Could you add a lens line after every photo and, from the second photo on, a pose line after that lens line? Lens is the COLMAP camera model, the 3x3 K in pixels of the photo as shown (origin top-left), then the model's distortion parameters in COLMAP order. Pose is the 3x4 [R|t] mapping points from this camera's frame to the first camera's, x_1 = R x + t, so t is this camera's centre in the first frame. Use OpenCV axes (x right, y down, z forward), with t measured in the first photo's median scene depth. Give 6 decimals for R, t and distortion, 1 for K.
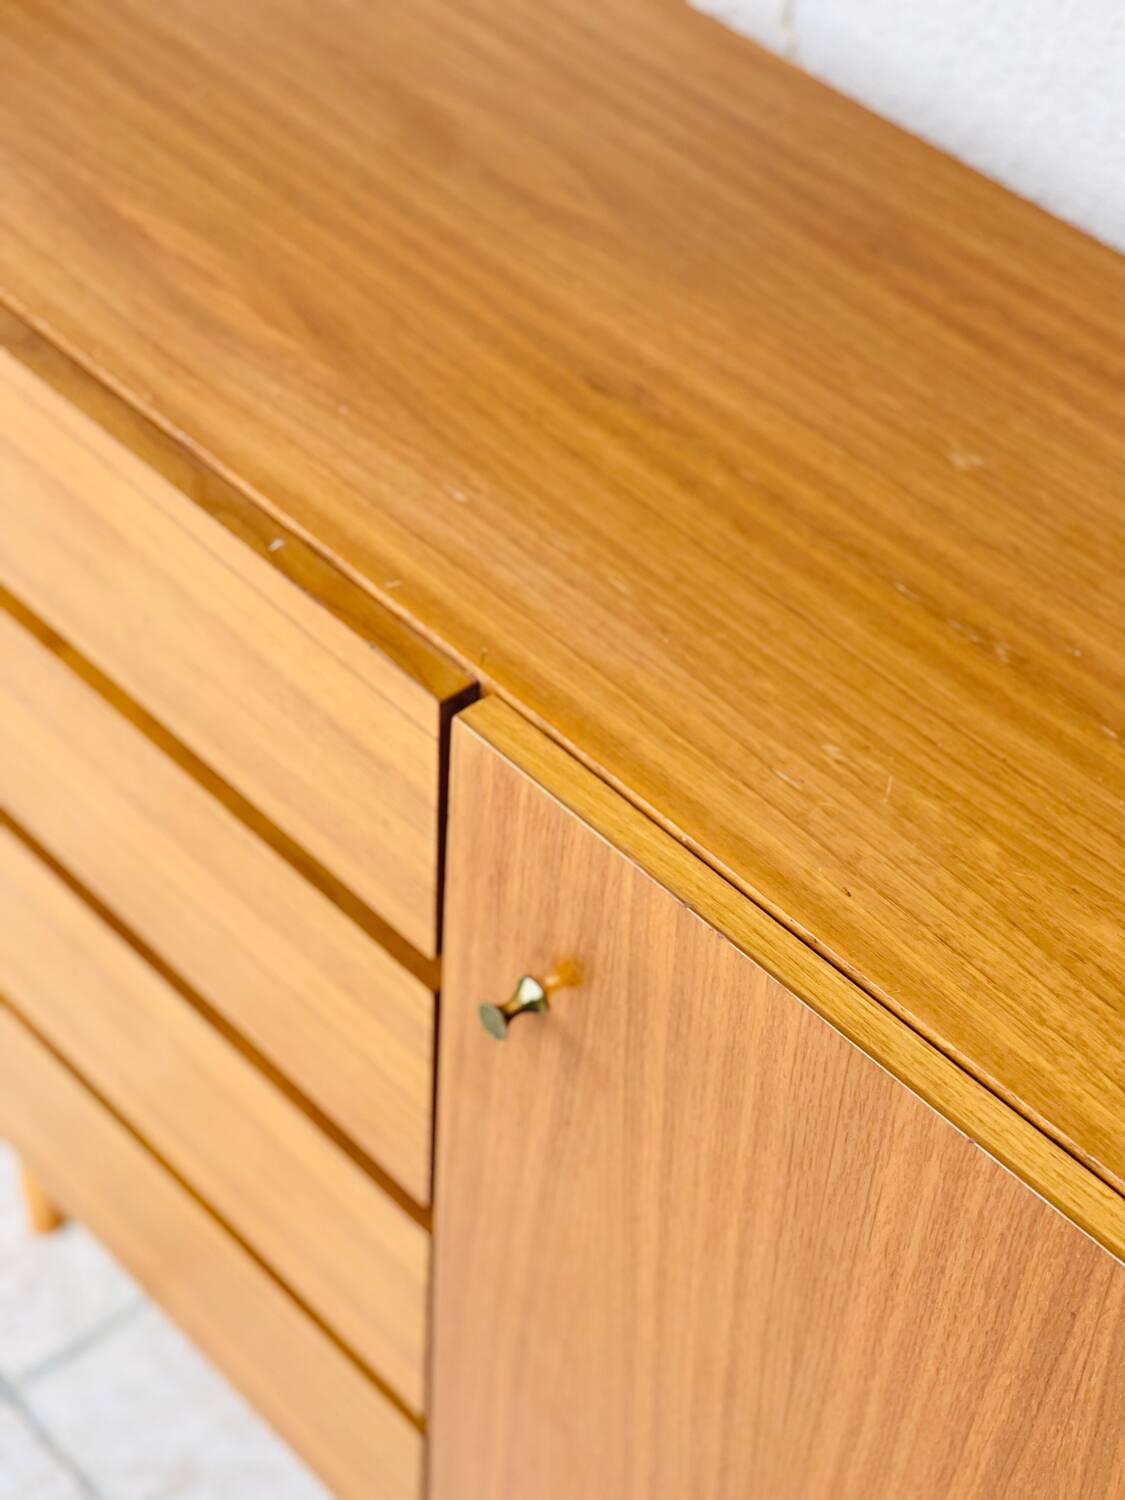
lens RADIAL K [[2784.3, 0, 570.3], [0, 2784.3, 747.4], [0, 0, 1]] dist [0.205793, 0.000000]
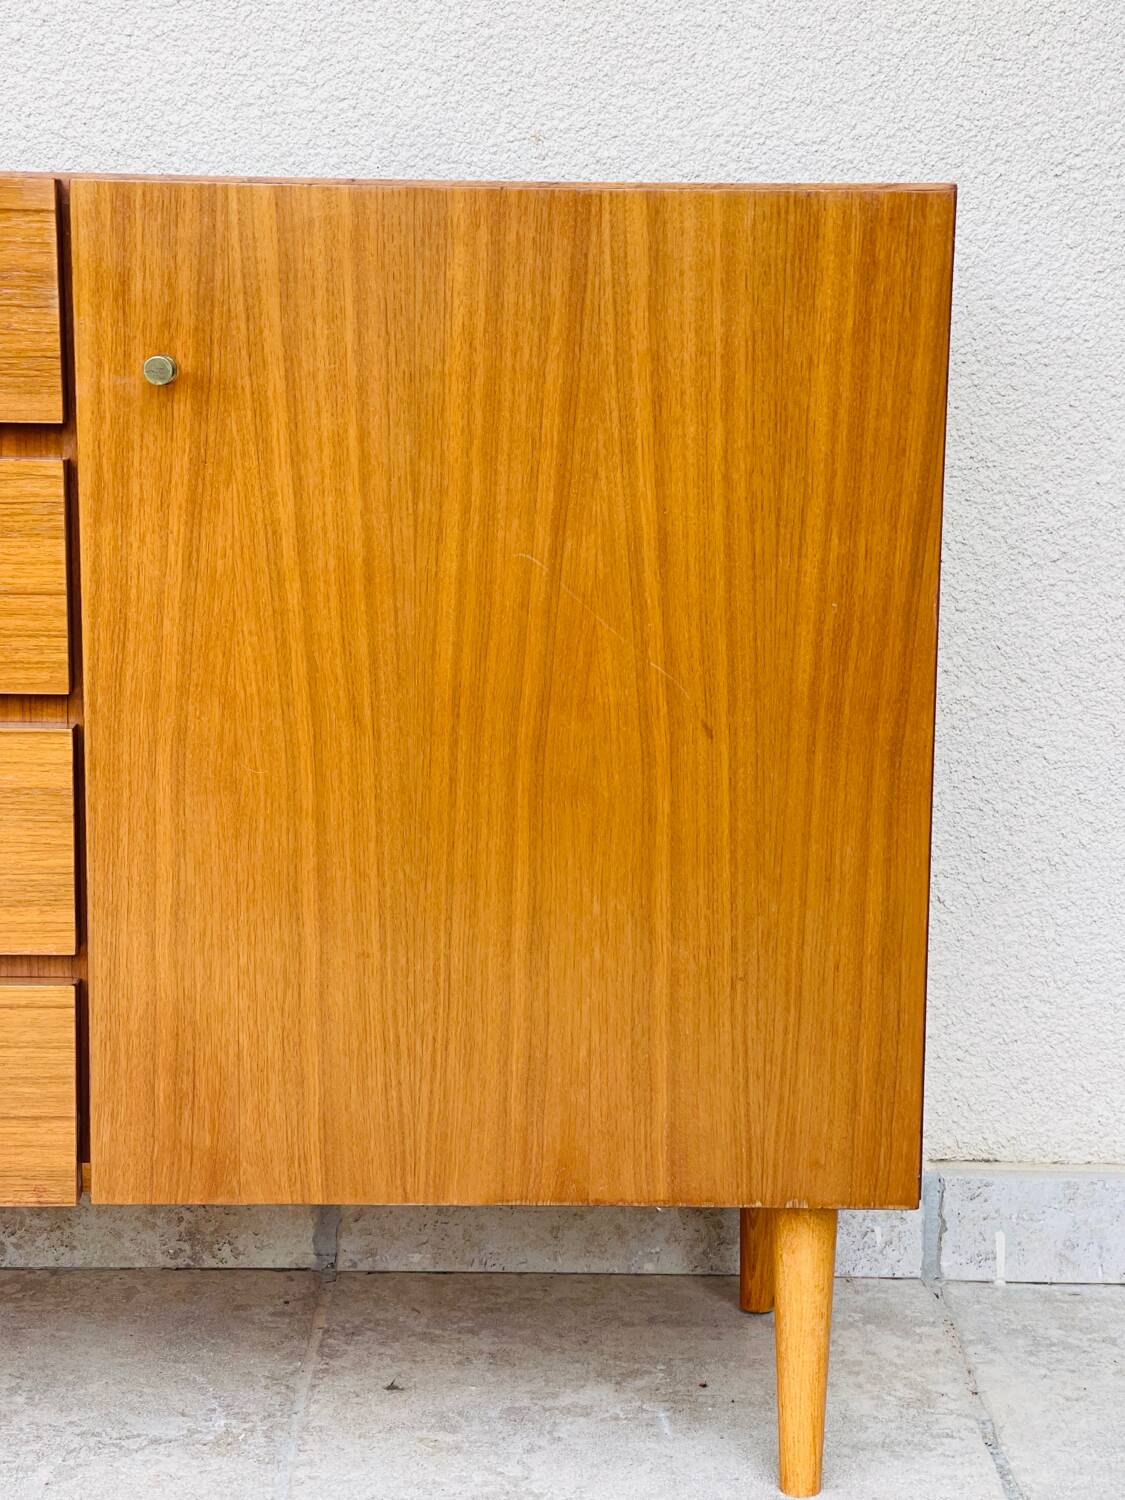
lens RADIAL K [[2784.3, 0, 562.3], [0, 2784.3, 746.7], [0, 0, 1]] dist [0.205793, 0.000000]
pose [[0.671516, -0.172990, 0.720514, -0.996768], [0.528448, 0.793429, -0.302015, 0.820678], [-0.519431, 0.583562, 0.624217, 0.027355]]
